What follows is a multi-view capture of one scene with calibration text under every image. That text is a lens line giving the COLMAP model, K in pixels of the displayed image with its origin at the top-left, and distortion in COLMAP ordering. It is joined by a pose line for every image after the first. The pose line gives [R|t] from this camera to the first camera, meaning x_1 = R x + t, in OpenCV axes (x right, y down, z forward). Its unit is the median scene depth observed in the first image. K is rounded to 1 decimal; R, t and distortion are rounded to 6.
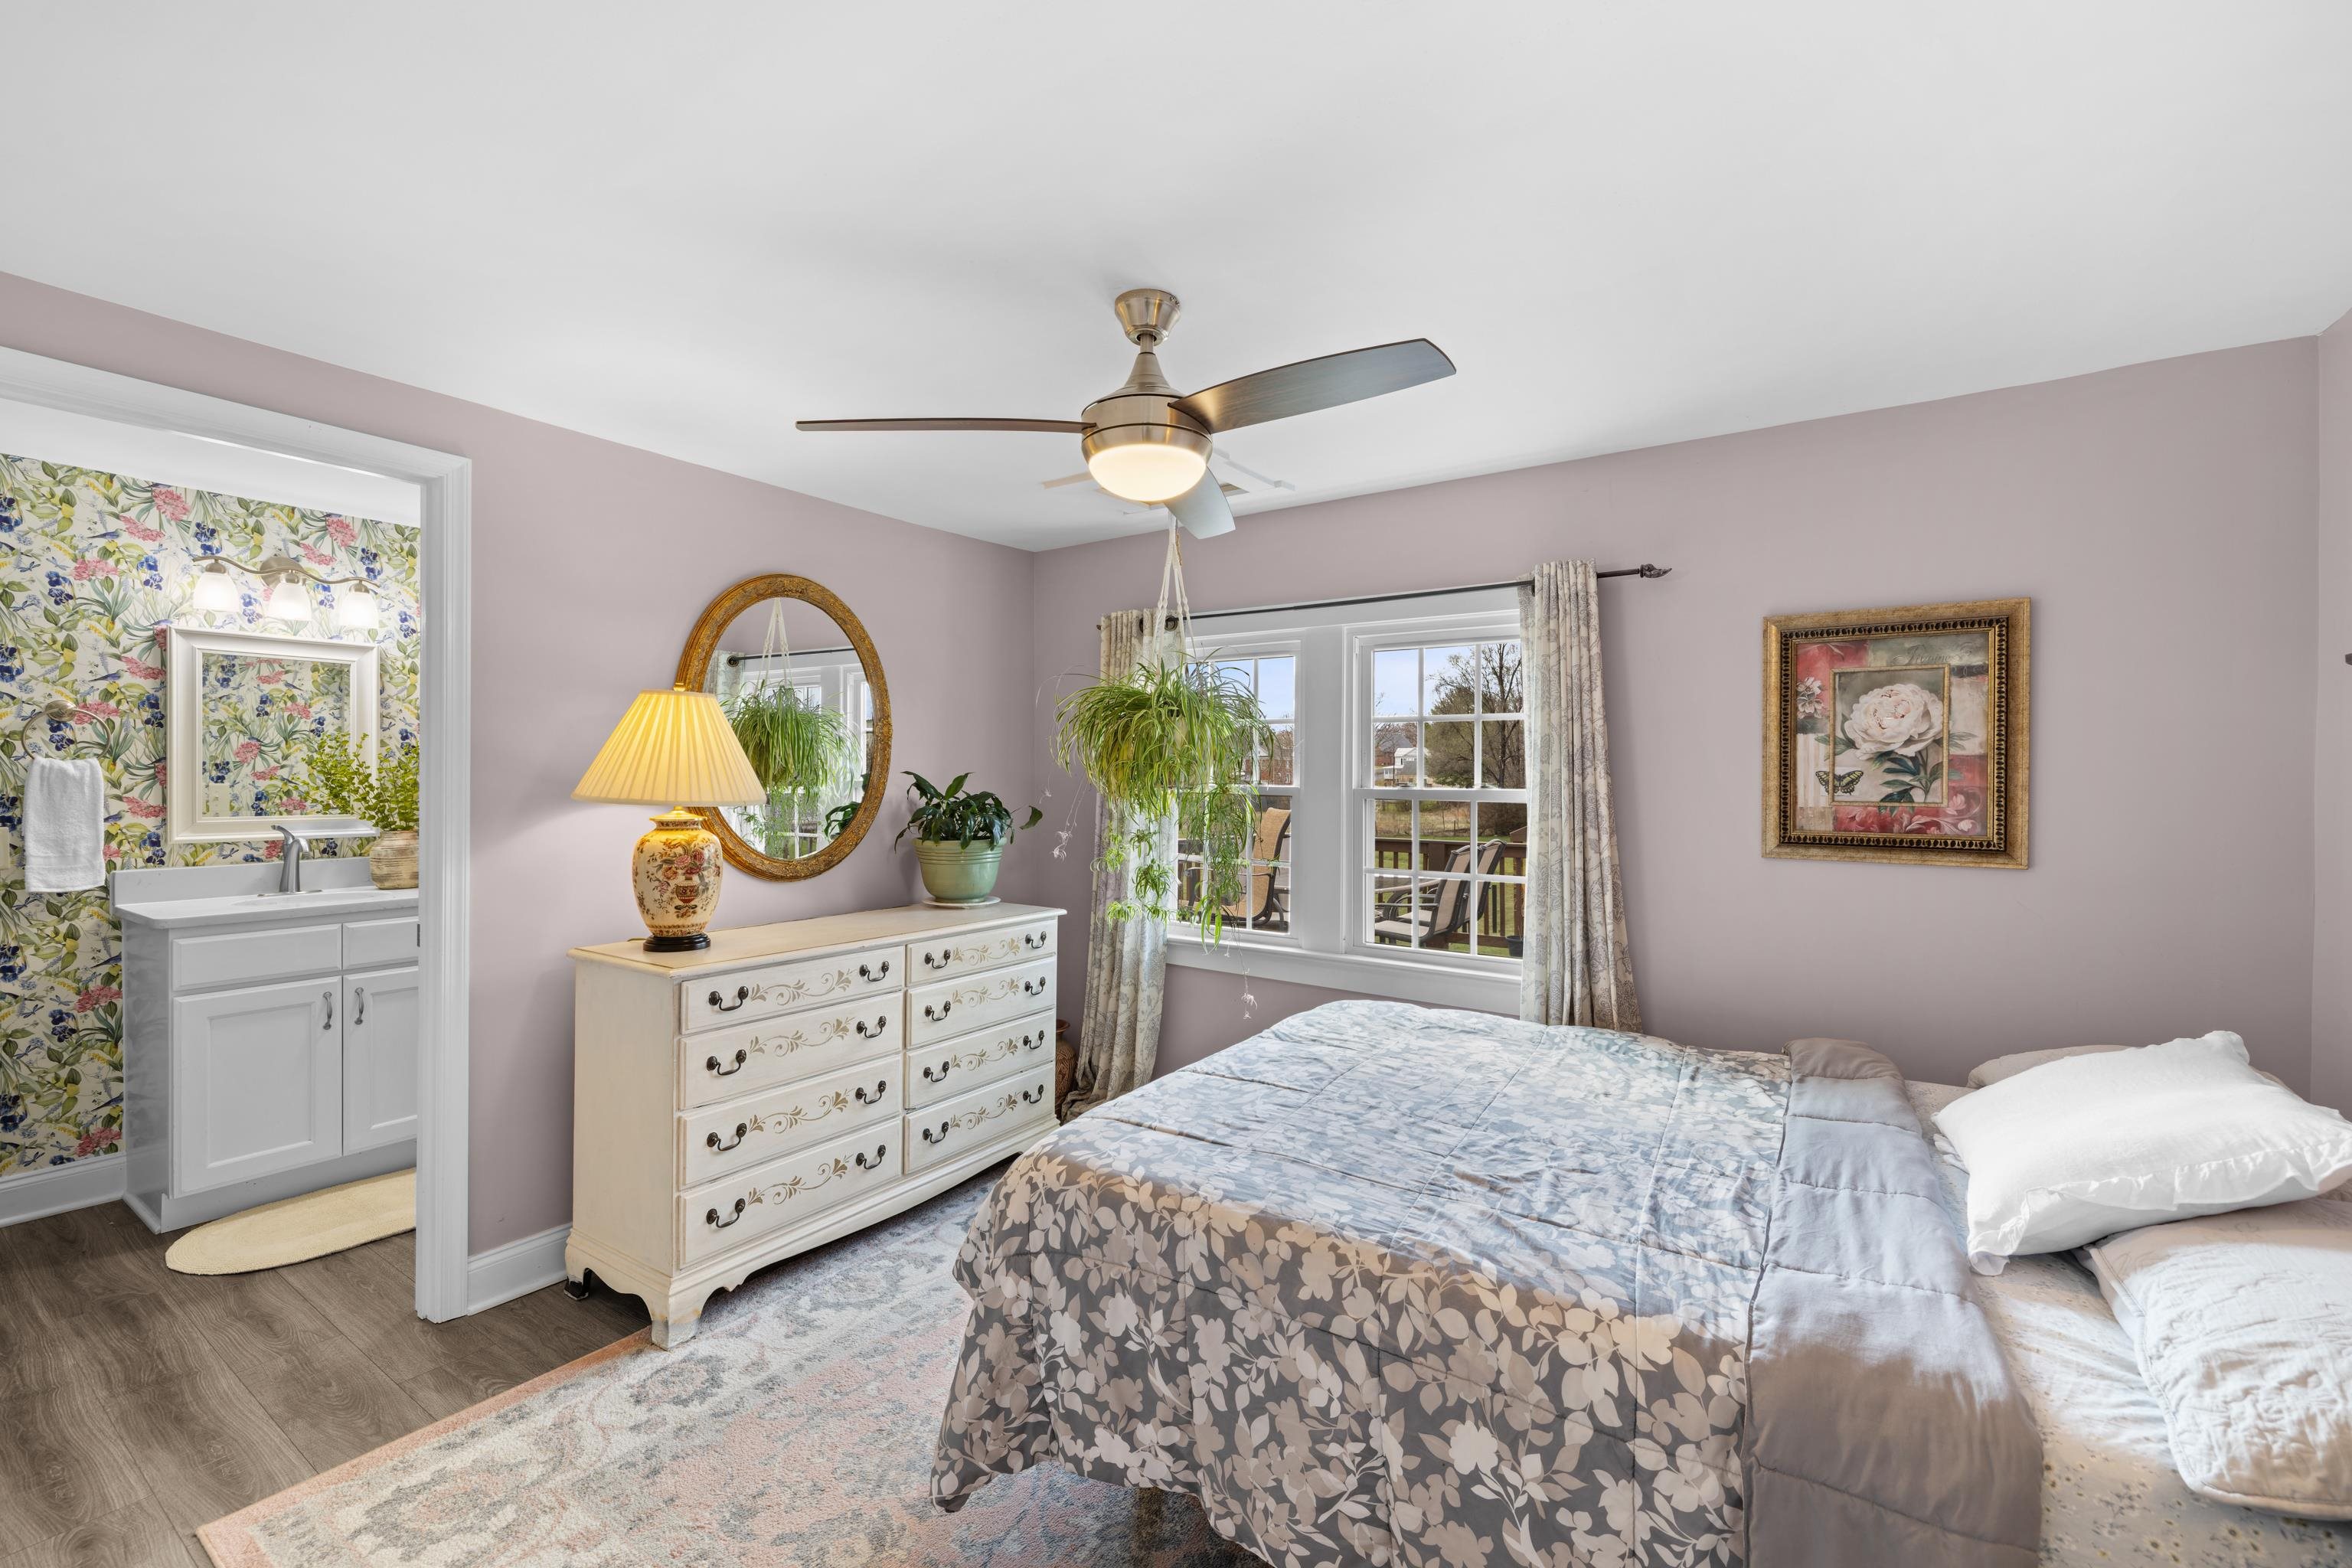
lens RADIAL K [[990.1, 0, 1164.3], [0, 990.1, 771.9], [0, 0, 1]] dist [0.000902, -0.000471]
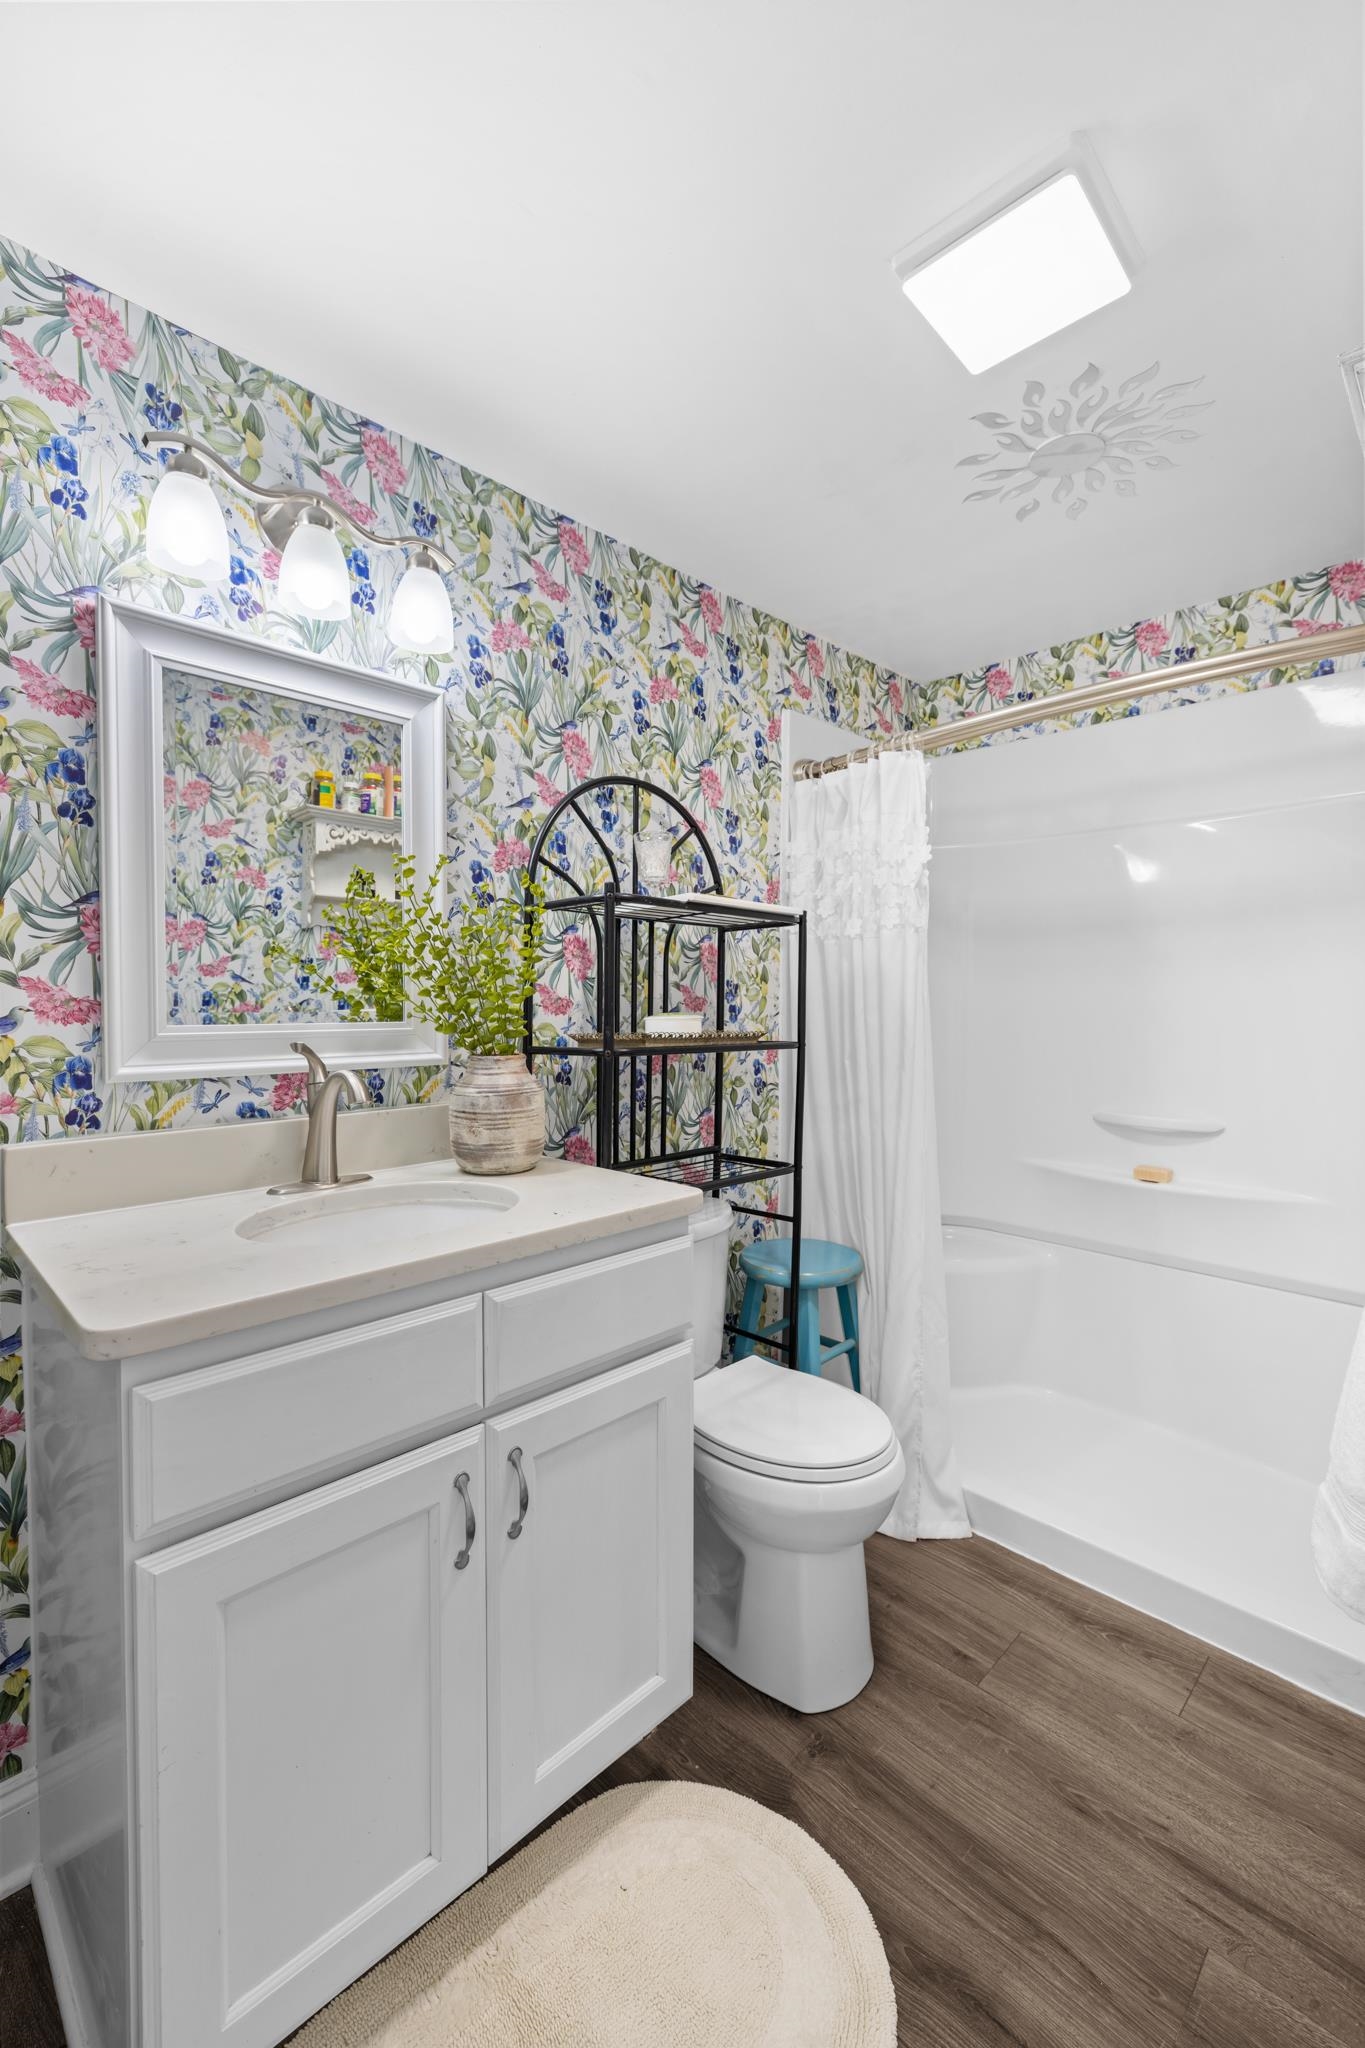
lens RADIAL K [[862.1, 0, 658.0], [0, 862.1, 1011.3], [0, 0, 1]] dist [0.000902, -0.000471]
pose [[0.979004, -0.000355, -0.203841, -0.683728], [0.003901, 0.999848, 0.016991, 0.034588], [0.203804, -0.017429, 0.978857, 0.671395]]
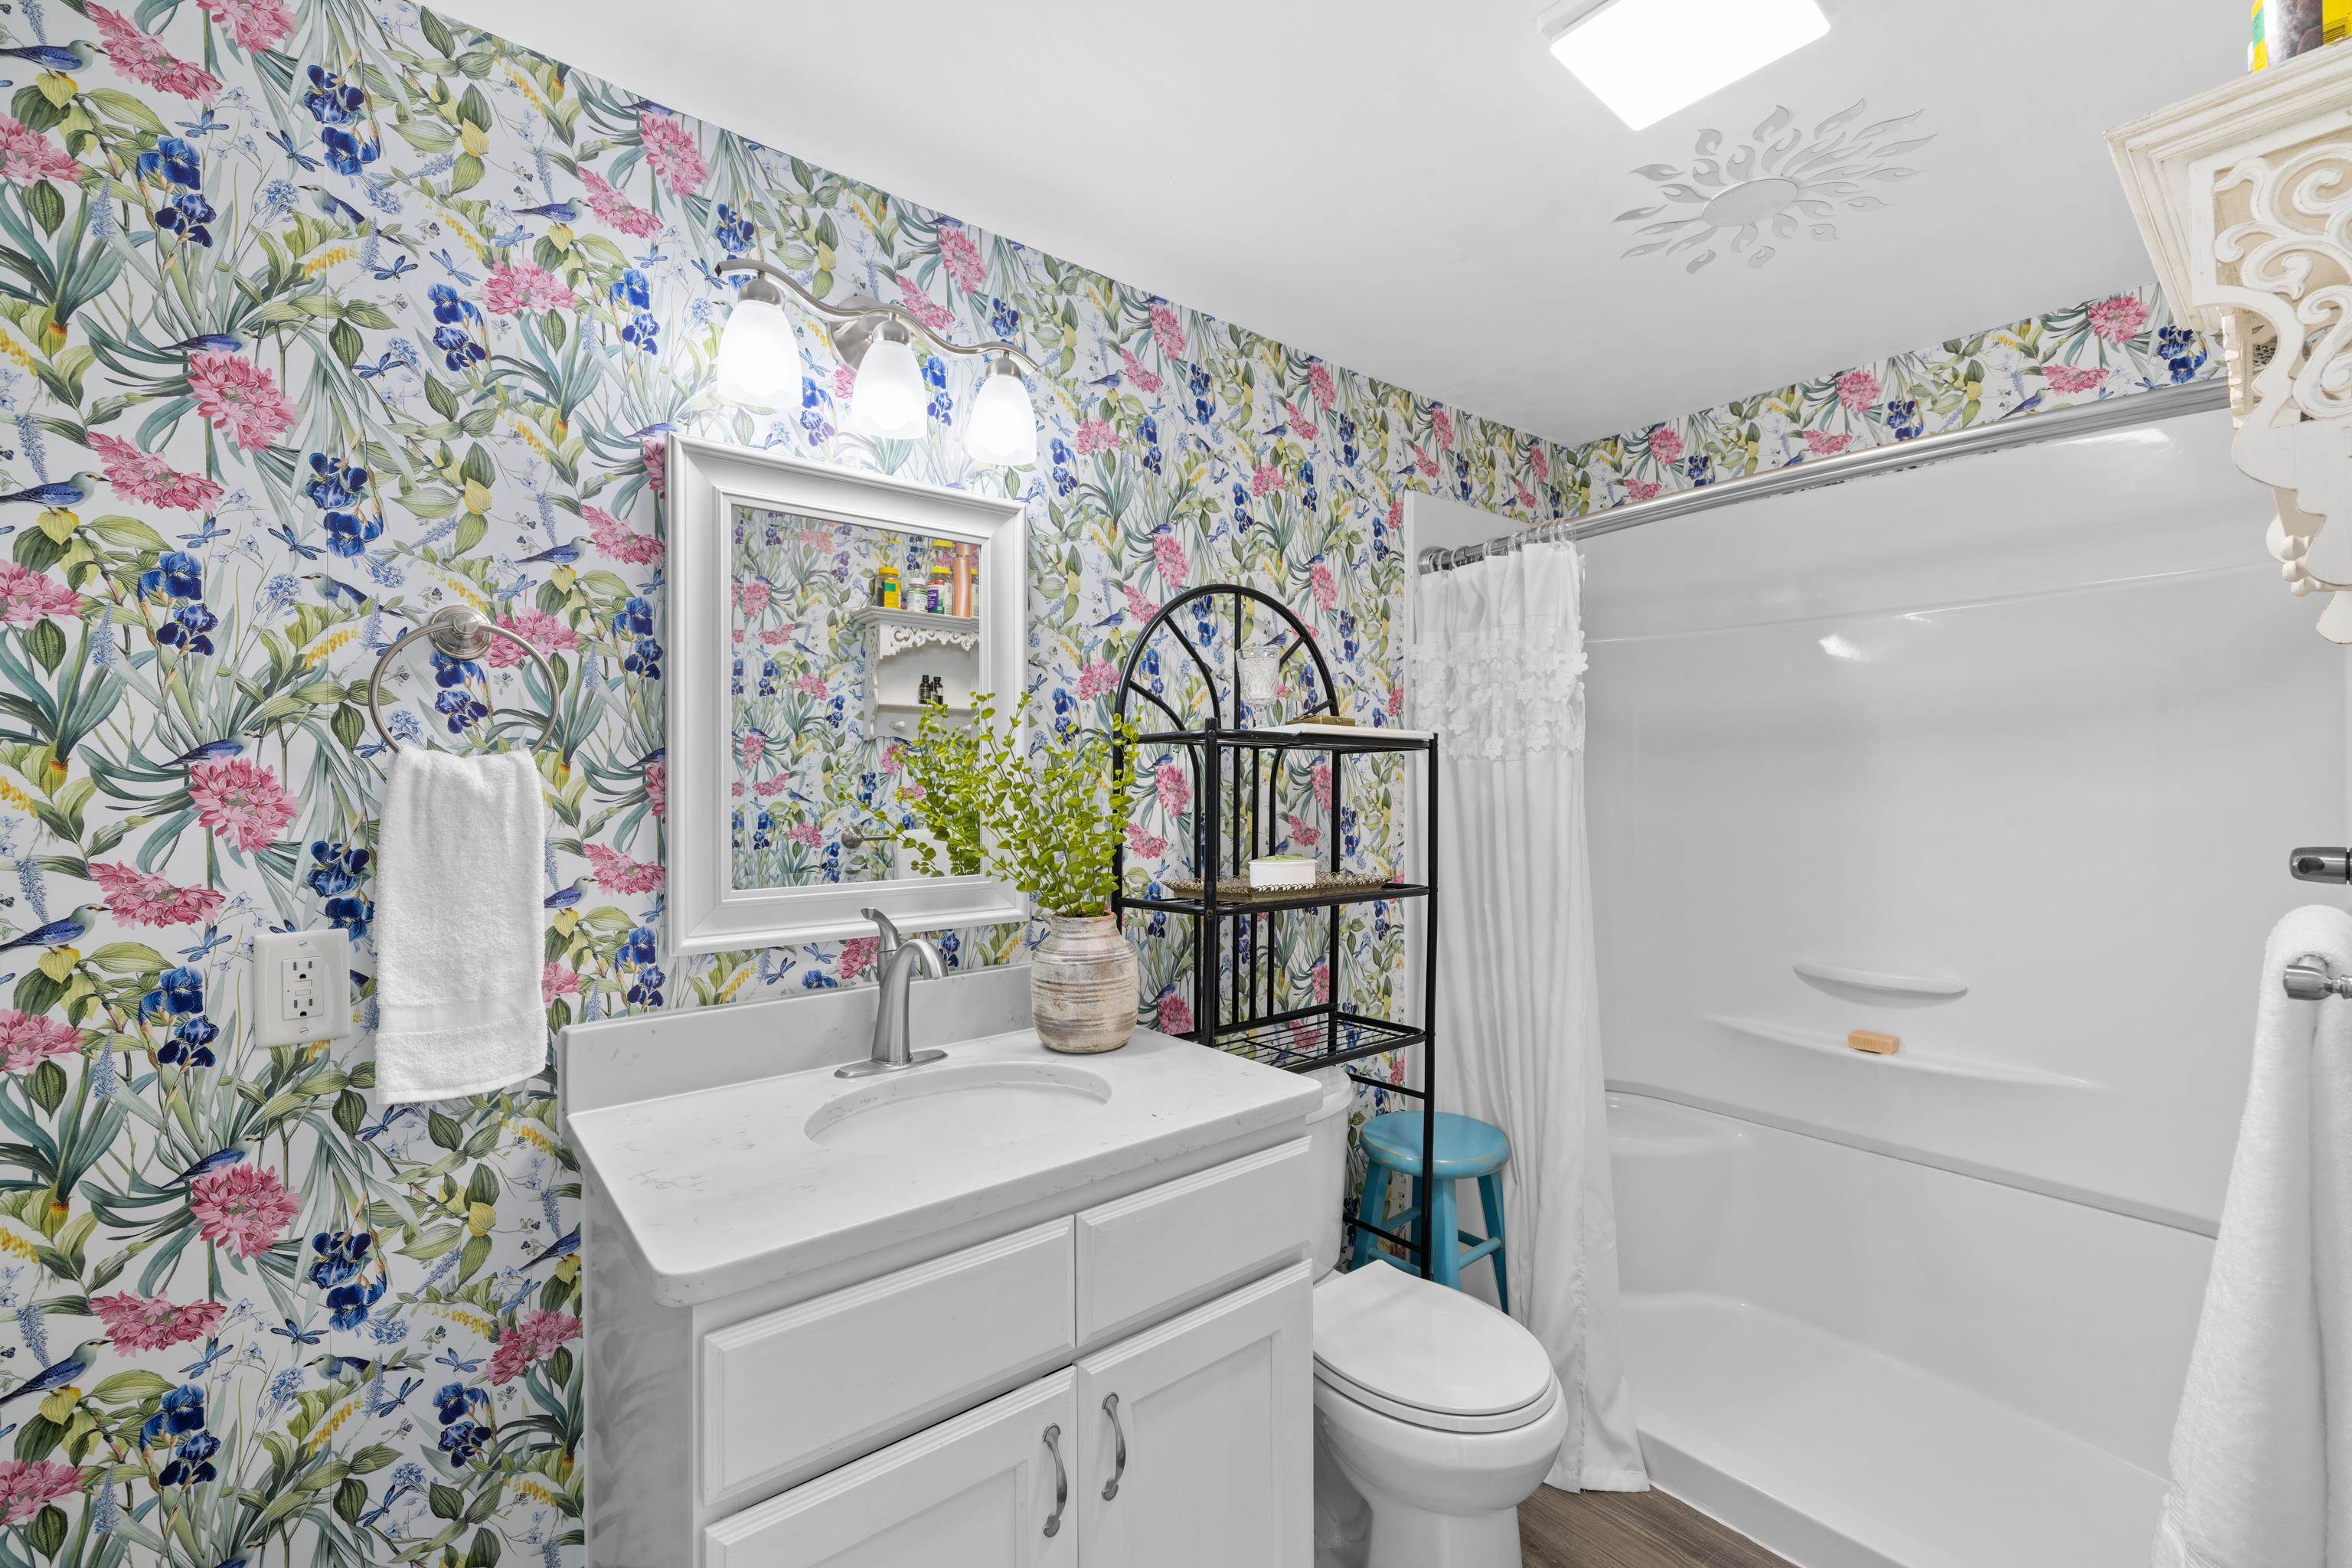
lens RADIAL K [[990.1, 0, 1154.1], [0, 990.1, 768.1], [0, 0, 1]] dist [0.000902, -0.000471]
pose [[0.954272, -0.010026, -0.298771, -0.690281], [0.006886, 0.999909, -0.011563, -0.000191], [0.298860, 0.008977, 0.954255, 0.666832]]
